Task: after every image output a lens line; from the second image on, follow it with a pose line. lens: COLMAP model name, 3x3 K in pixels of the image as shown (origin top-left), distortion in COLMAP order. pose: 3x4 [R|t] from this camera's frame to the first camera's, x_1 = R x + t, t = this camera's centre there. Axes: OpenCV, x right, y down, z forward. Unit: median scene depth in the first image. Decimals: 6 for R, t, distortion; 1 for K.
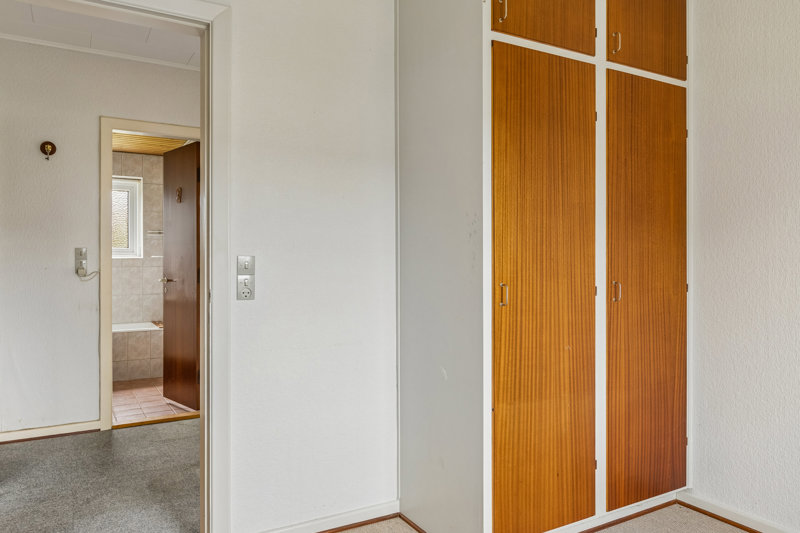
lens RADIAL K [[562.1, 0, 400.6], [0, 562.1, 266.2], [0, 0, 1]] dist [0.000691, 0.000026]
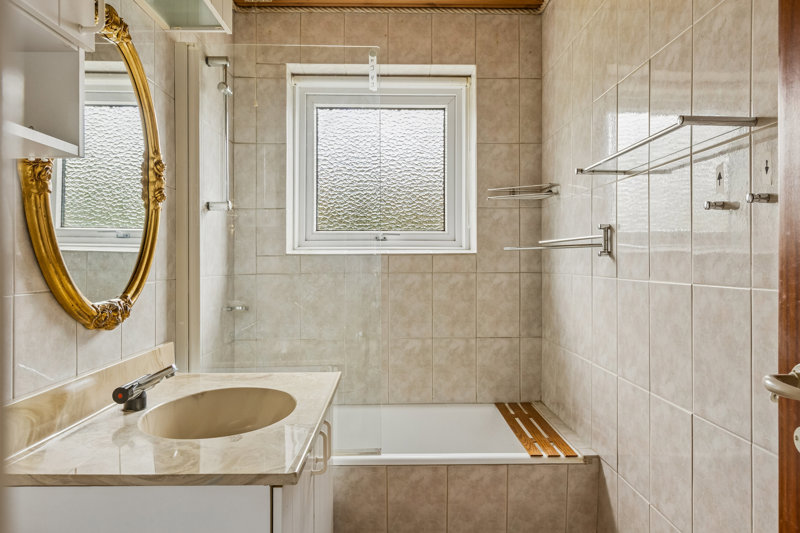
lens RADIAL K [[527.0, 0, 401.1], [0, 527.0, 265.4], [0, 0, 1]] dist [0.001814, 0.000278]
pose [[0.869285, 0.001328, -0.494309, -0.309046], [-0.002557, 0.999995, -0.001810, -0.003951], [0.494304, 0.002837, 0.869284, 0.621715]]
